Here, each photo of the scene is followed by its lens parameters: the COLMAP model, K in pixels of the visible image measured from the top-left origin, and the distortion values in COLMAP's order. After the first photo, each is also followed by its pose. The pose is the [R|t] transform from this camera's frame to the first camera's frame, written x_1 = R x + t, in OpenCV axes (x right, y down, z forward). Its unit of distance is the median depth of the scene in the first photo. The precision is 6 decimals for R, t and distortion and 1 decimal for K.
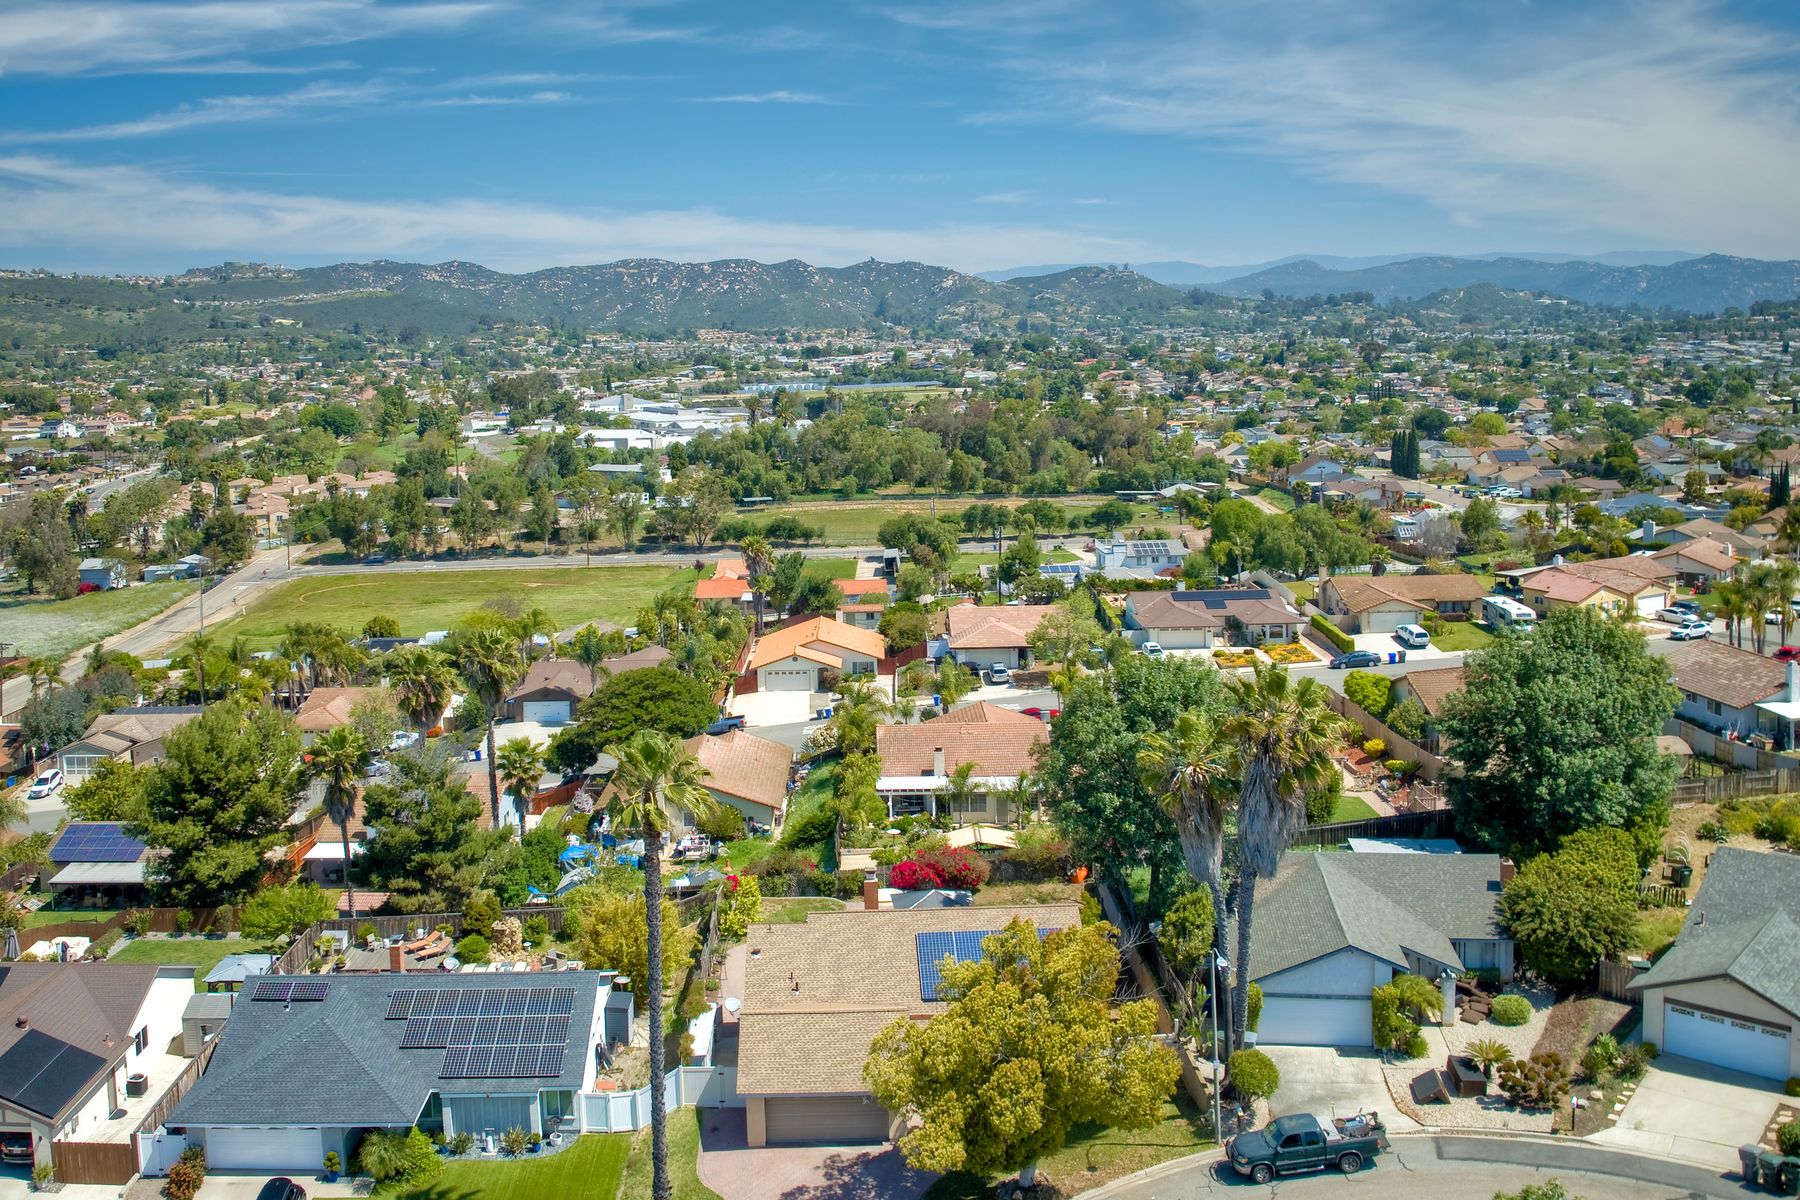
lens RADIAL K [[1529.2, 0, 900.0], [0, 1529.2, 600.0], [0, 0, 1]] dist [-0.103268, -0.003180]
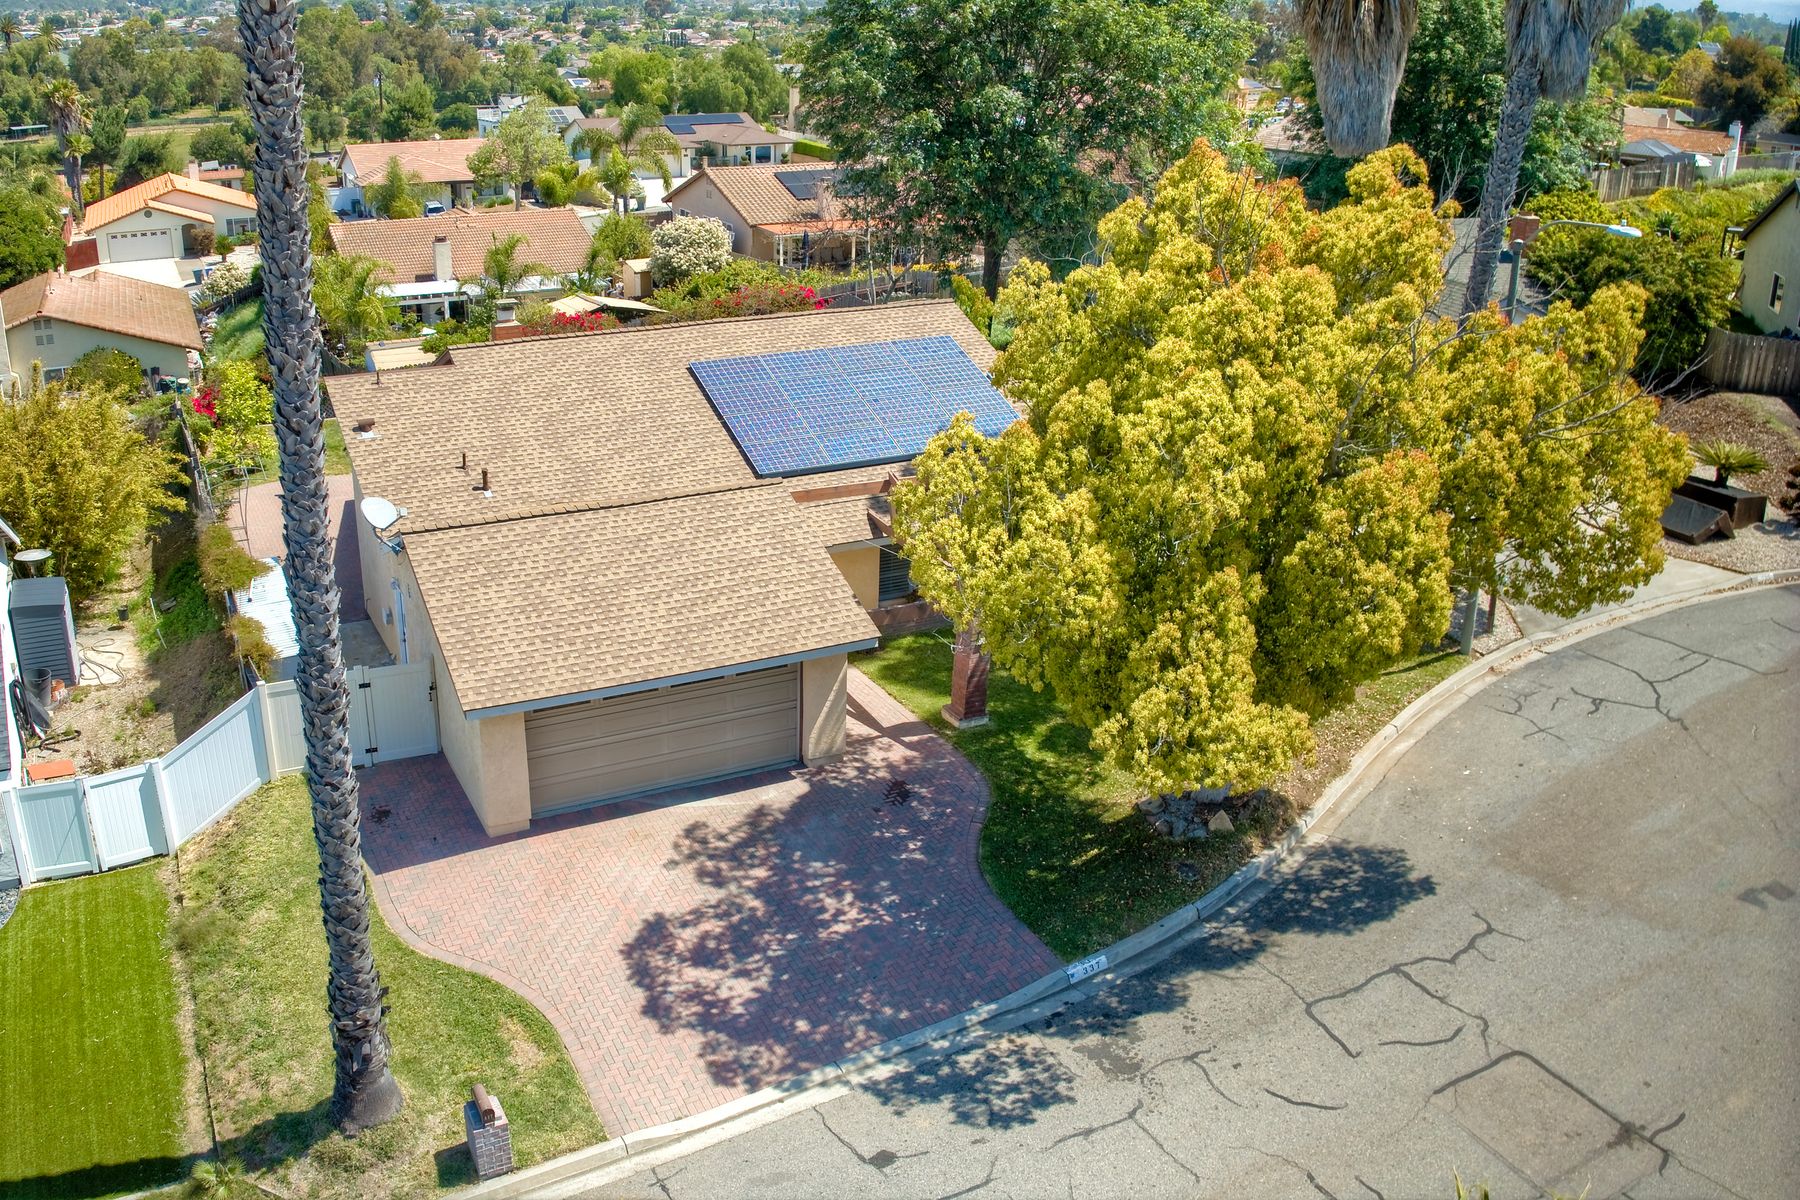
lens RADIAL K [[1529.2, 0, 900.0], [0, 1529.2, 600.0], [0, 0, 1]] dist [-0.103268, -0.003180]
pose [[0.908447, -0.128818, 0.397656, -0.036650], [0.033757, 0.970831, 0.237376, 0.049290], [-0.416635, -0.202219, 0.886297, 0.143894]]
